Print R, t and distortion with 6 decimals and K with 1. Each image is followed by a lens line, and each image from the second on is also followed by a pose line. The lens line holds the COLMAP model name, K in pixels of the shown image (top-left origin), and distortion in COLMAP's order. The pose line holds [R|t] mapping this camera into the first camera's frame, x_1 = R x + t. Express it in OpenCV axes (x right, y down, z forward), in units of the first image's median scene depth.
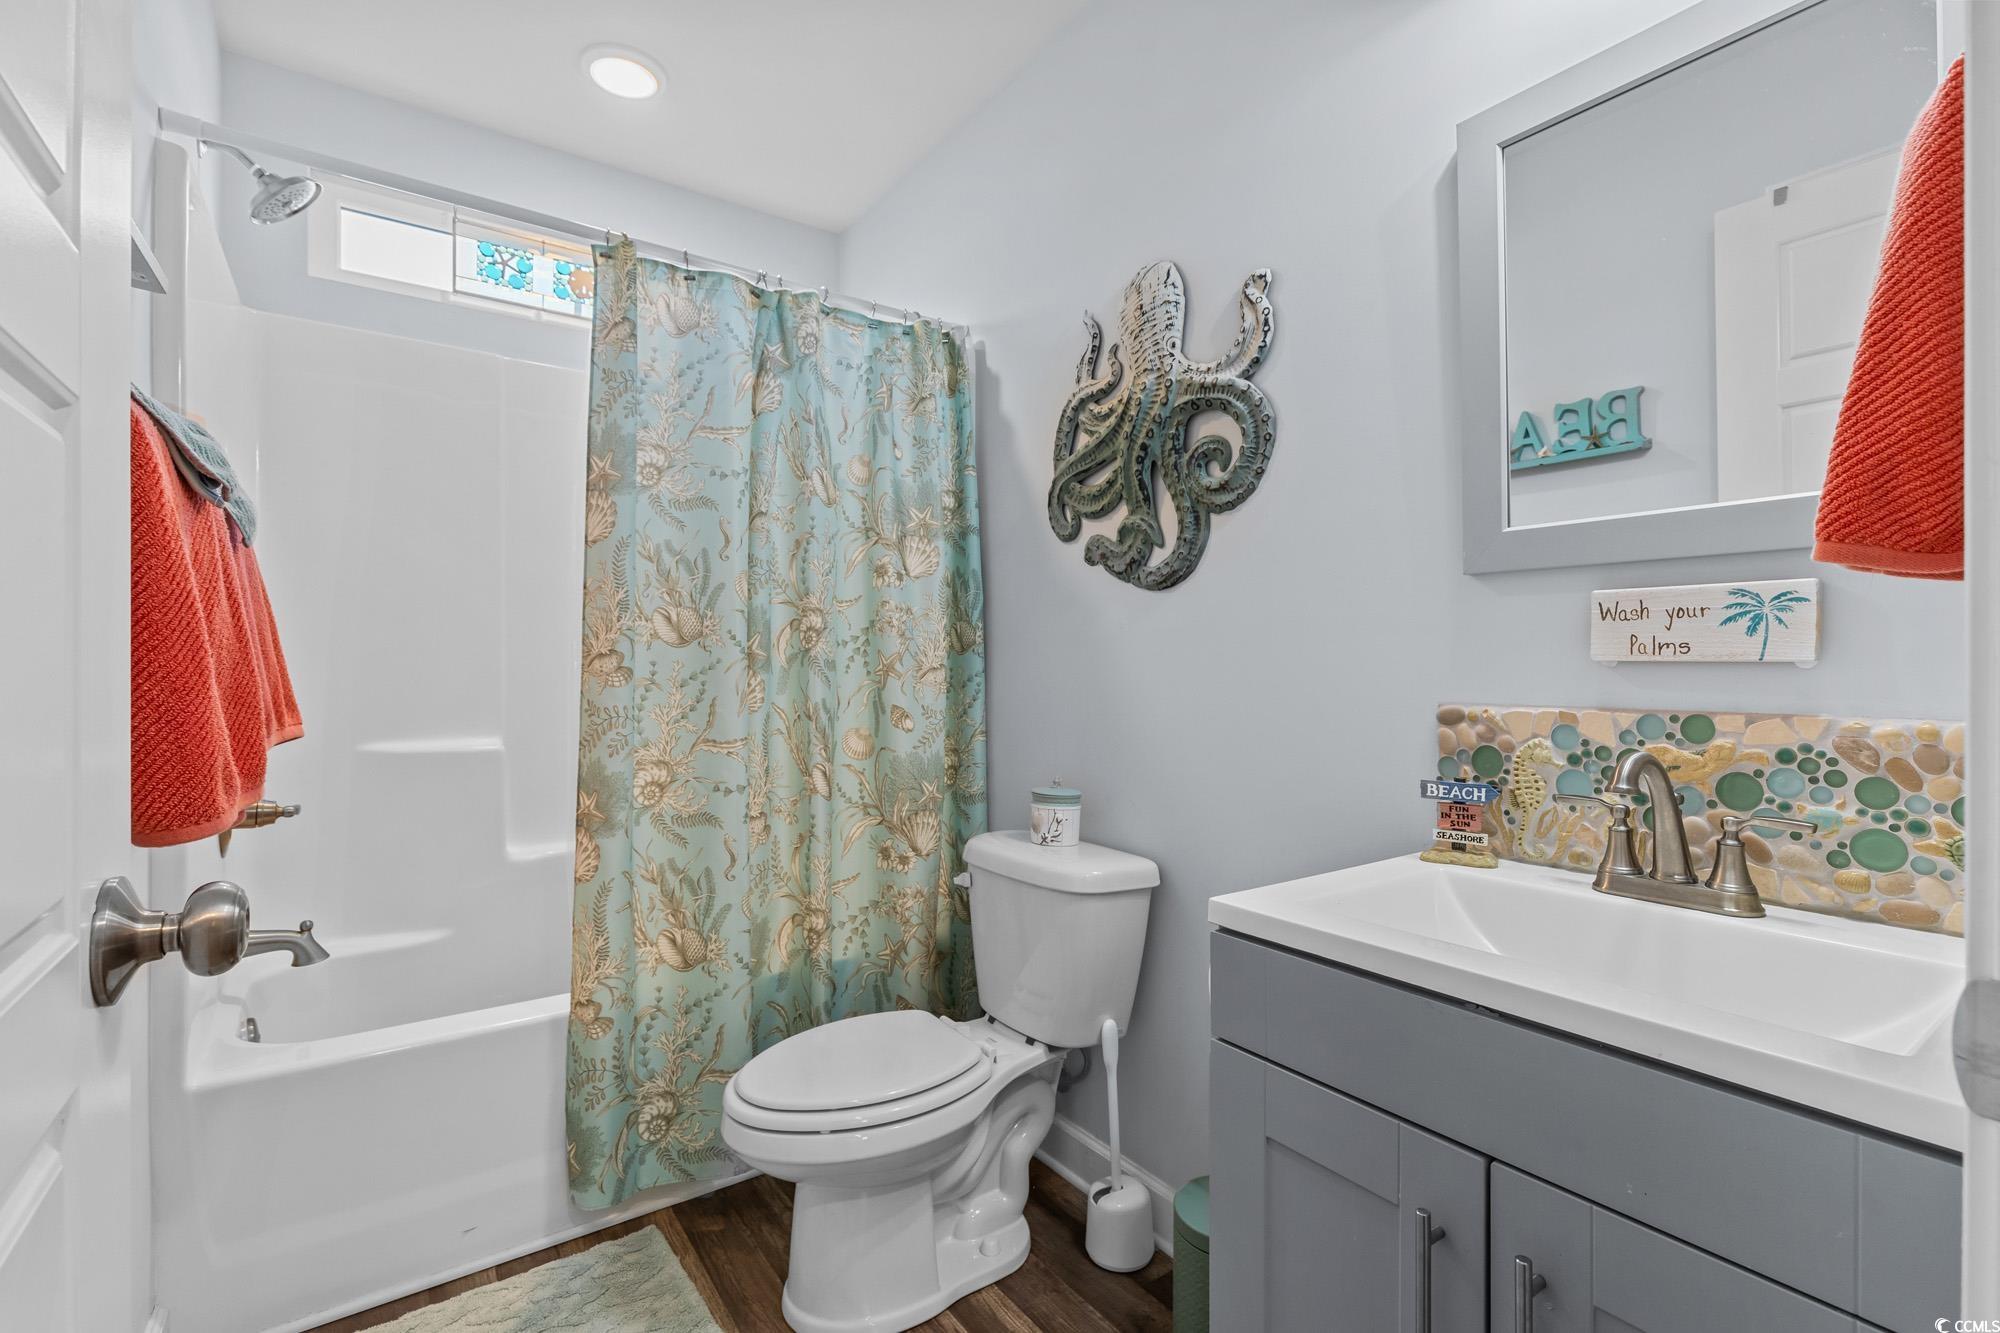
lens RADIAL K [[915.6, 0, 1011.2], [0, 915.6, 669.1], [0, 0, 1]] dist [0.007745, -0.000464]
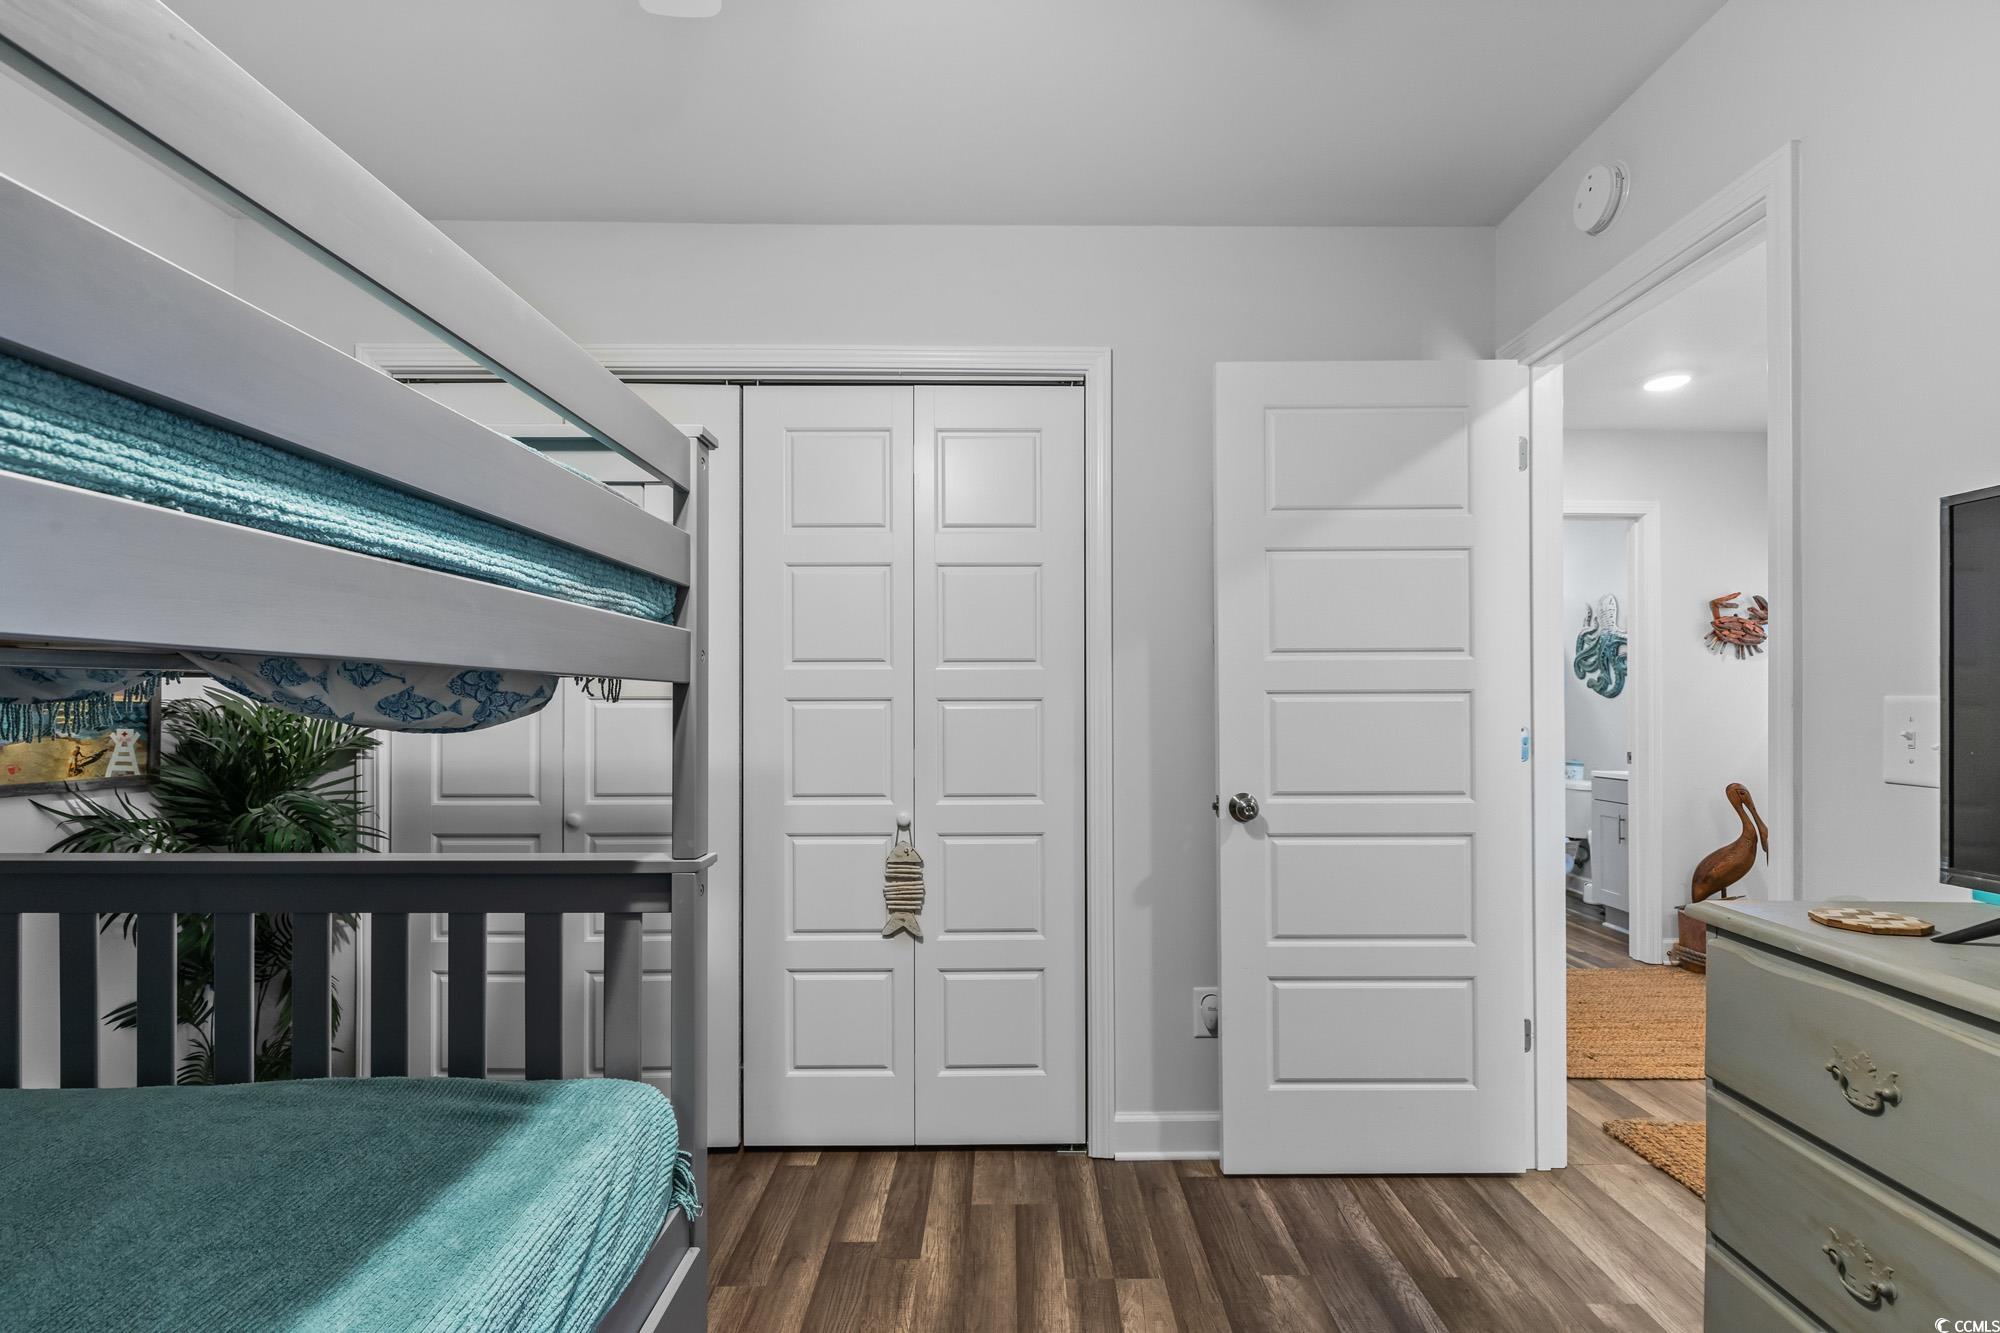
lens RADIAL K [[915.6, 0, 1011.2], [0, 915.6, 669.1], [0, 0, 1]] dist [0.007745, -0.000464]
pose [[0.811552, -0.017361, -0.584023, 0.315194], [-0.006012, 0.999257, -0.038057, -0.049373], [0.584250, 0.034396, 0.810845, -2.619167]]
